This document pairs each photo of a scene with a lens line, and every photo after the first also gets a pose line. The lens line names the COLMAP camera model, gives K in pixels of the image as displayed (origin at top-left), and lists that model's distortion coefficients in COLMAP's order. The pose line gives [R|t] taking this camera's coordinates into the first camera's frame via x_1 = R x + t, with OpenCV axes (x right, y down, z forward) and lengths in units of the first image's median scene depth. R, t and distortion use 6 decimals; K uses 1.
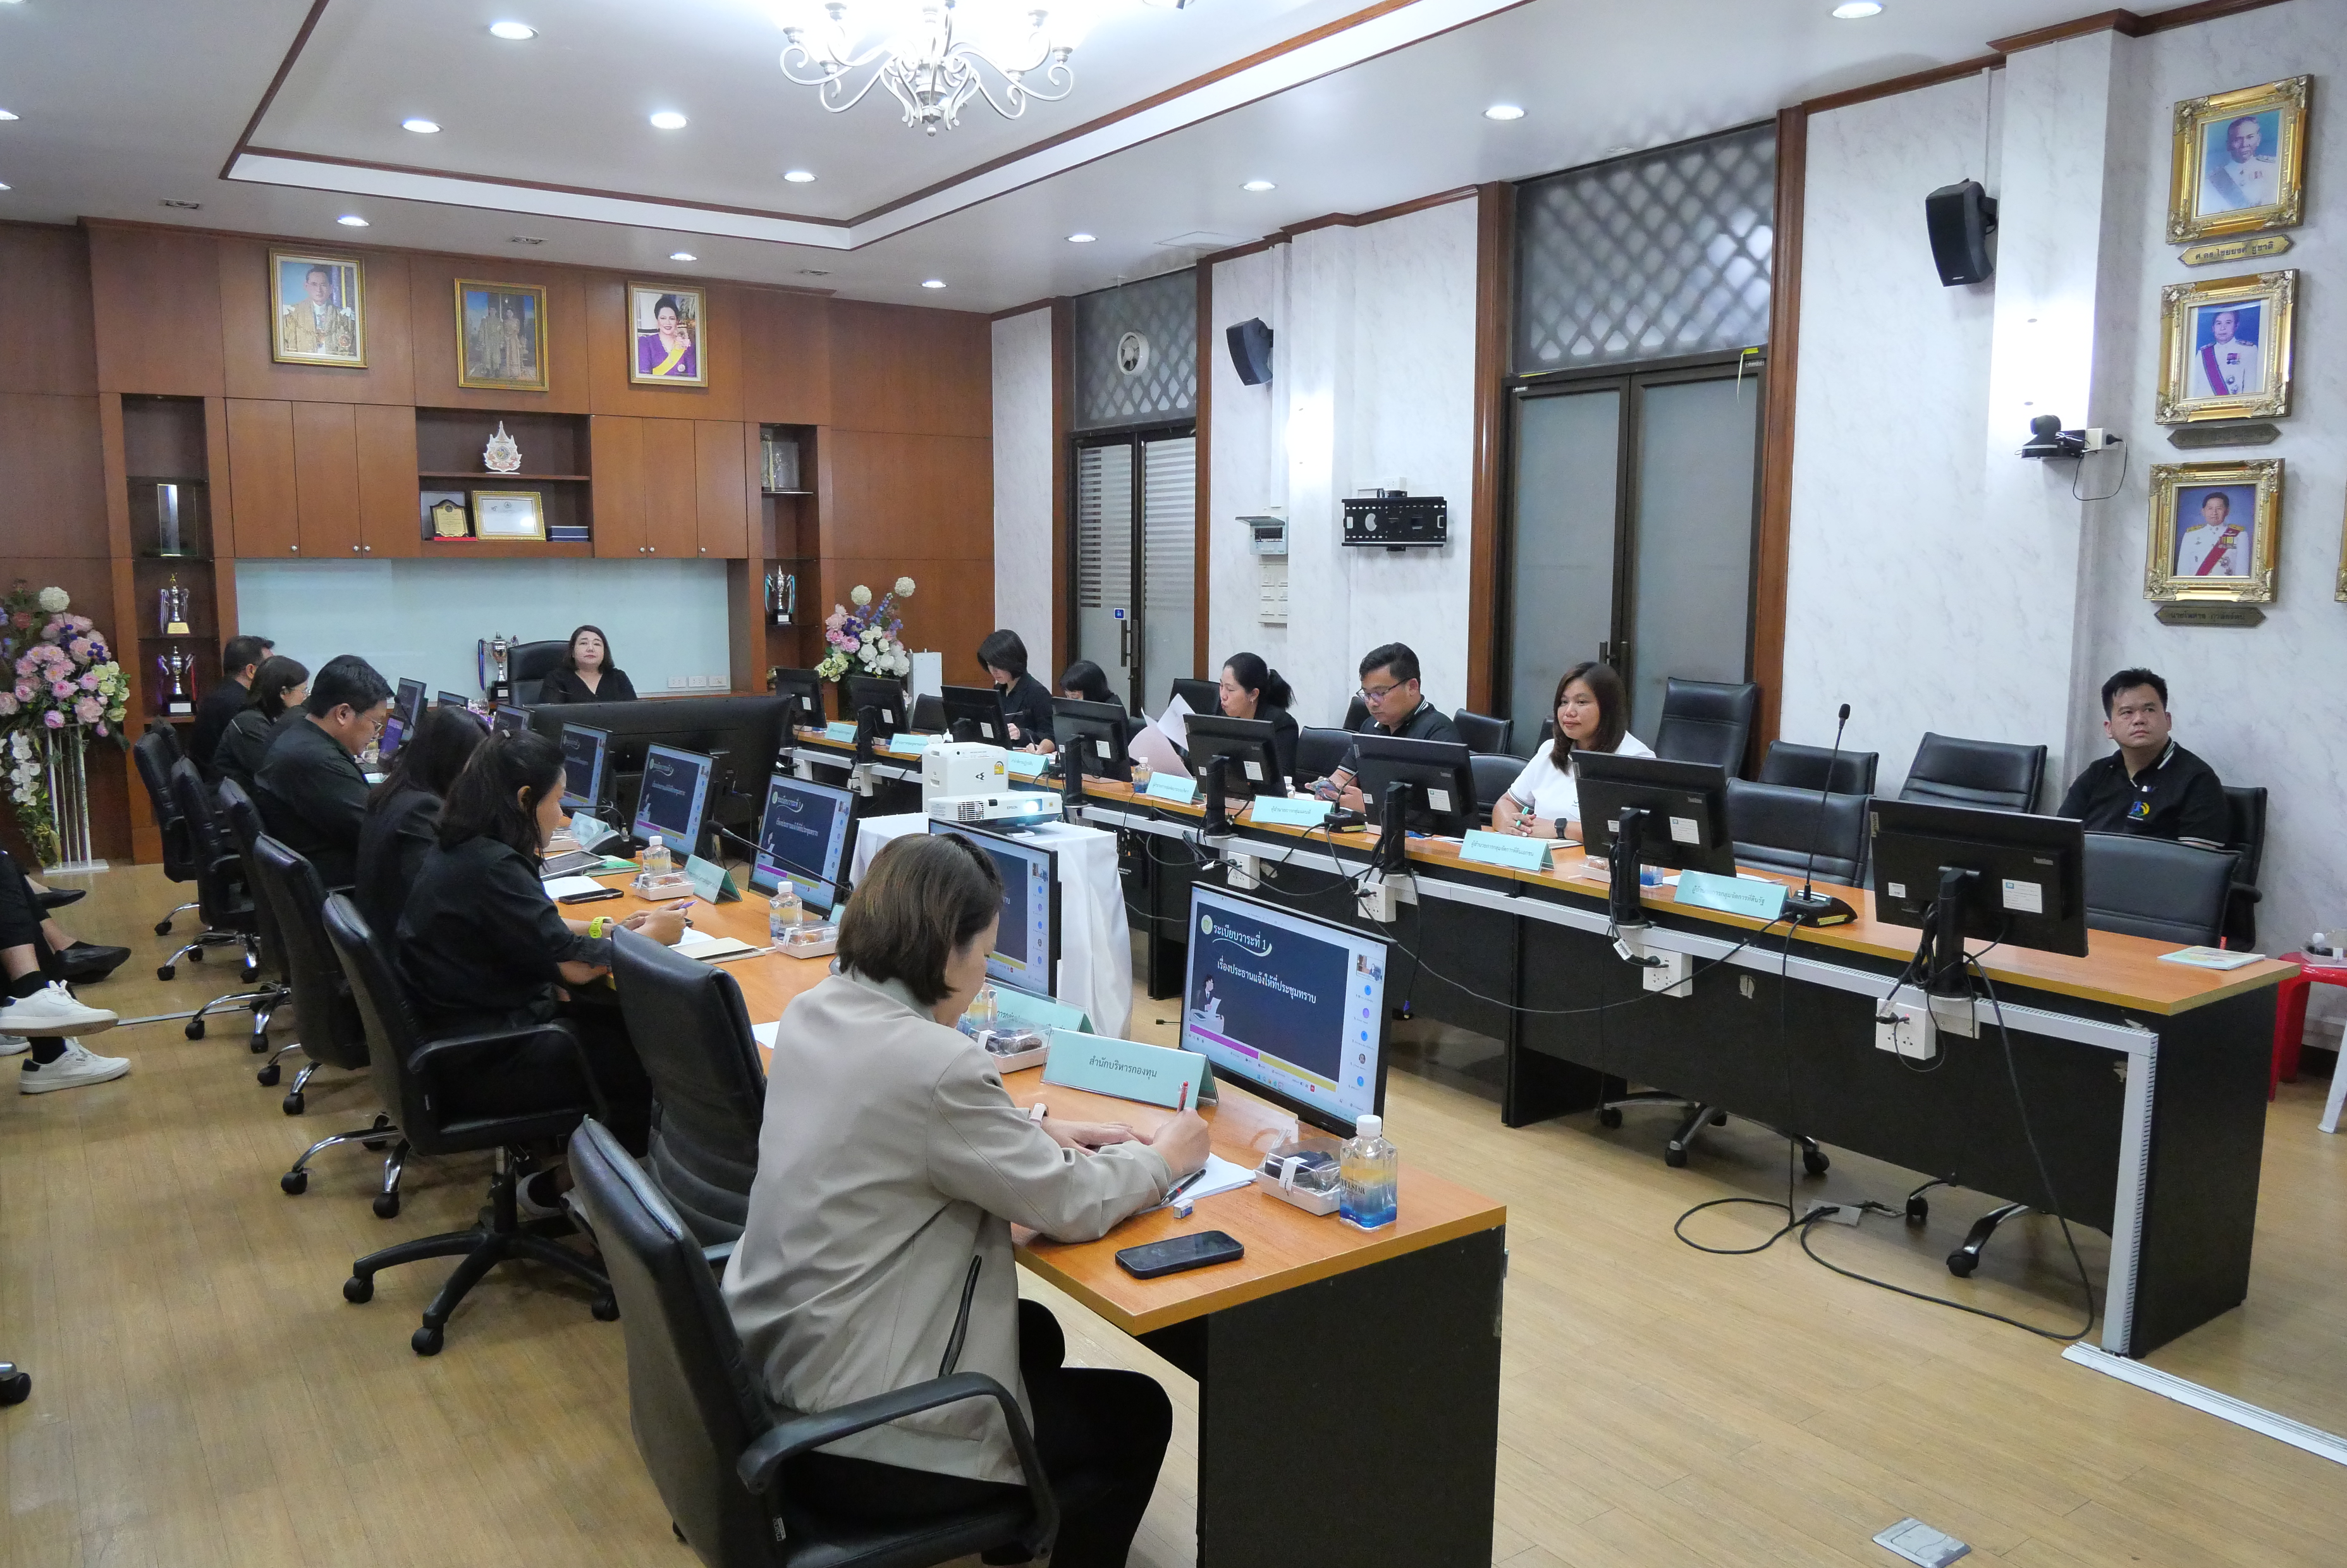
lens RADIAL K [[1664.5, 0, 1173.5], [0, 1664.5, 784.0], [0, 0, 1]] dist [-0.048569, 0.004837]
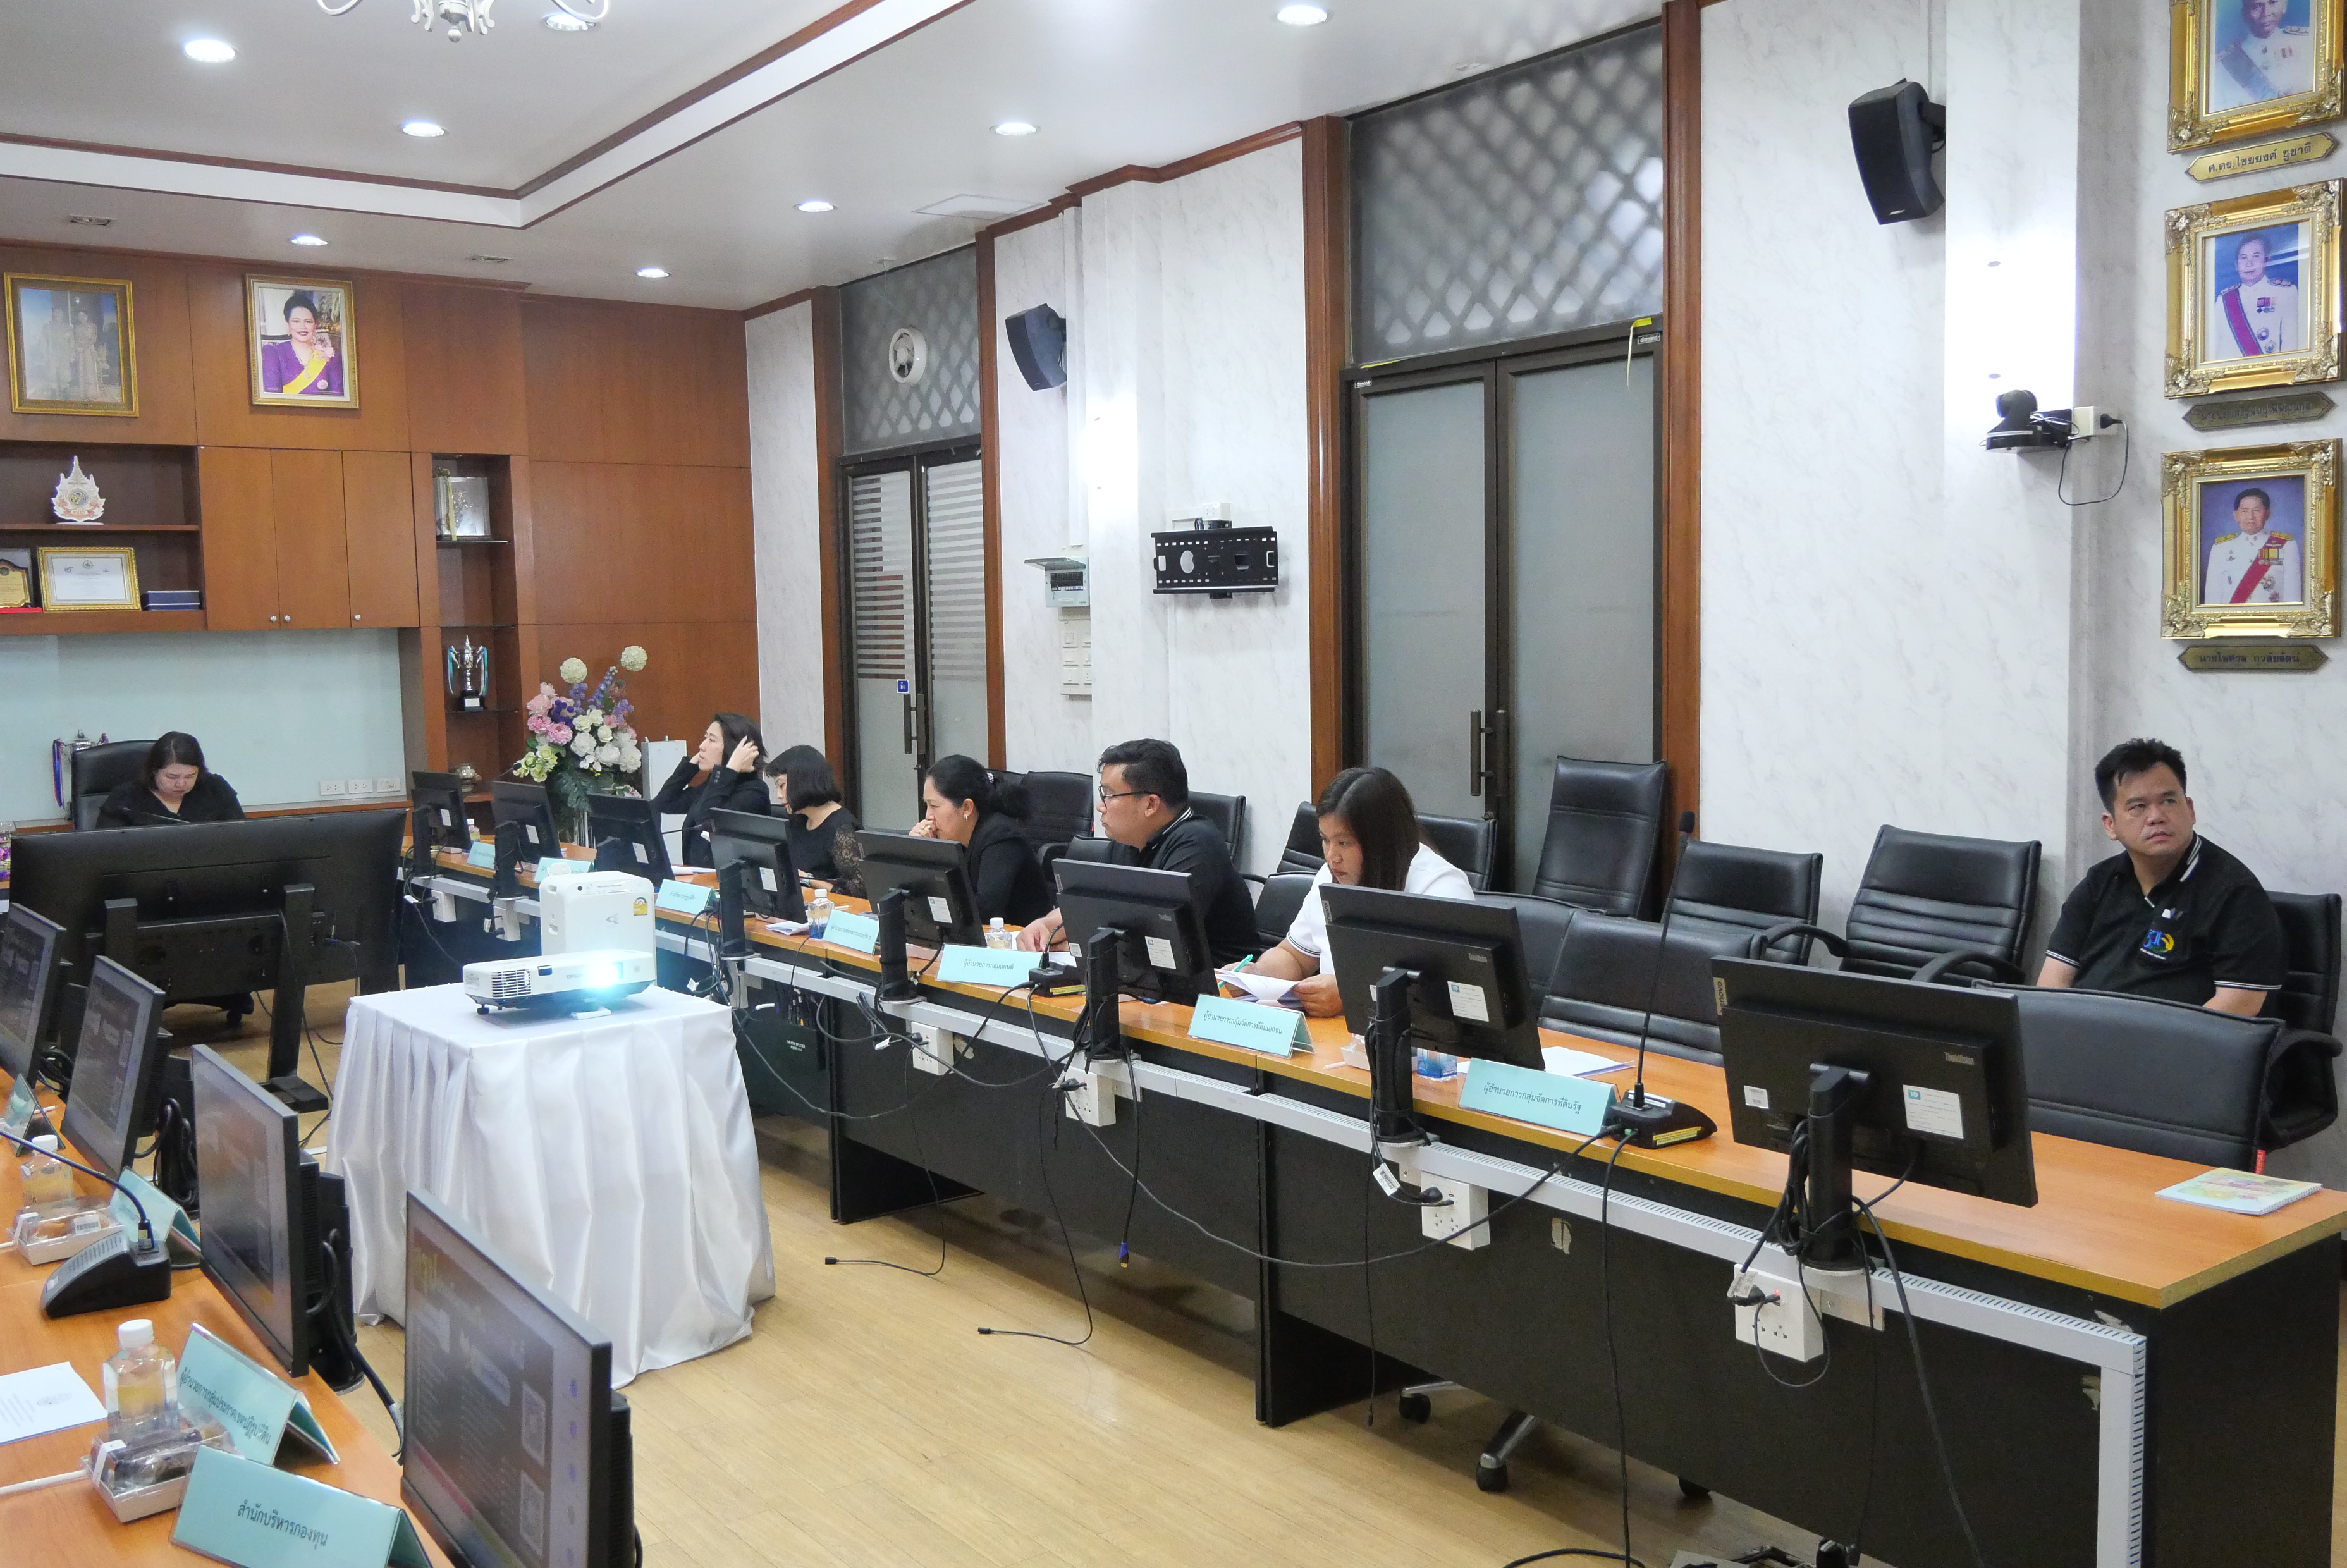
lens RADIAL K [[1964.5, 0, 1173.5], [0, 1964.5, 784.0], [0, 0, 1]] dist [-0.021946, -0.010836]
pose [[0.999098, -0.026700, 0.033028, 0.108677], [0.028209, 0.998539, -0.046086, -0.017843], [-0.031749, 0.046976, 0.998391, 0.132123]]
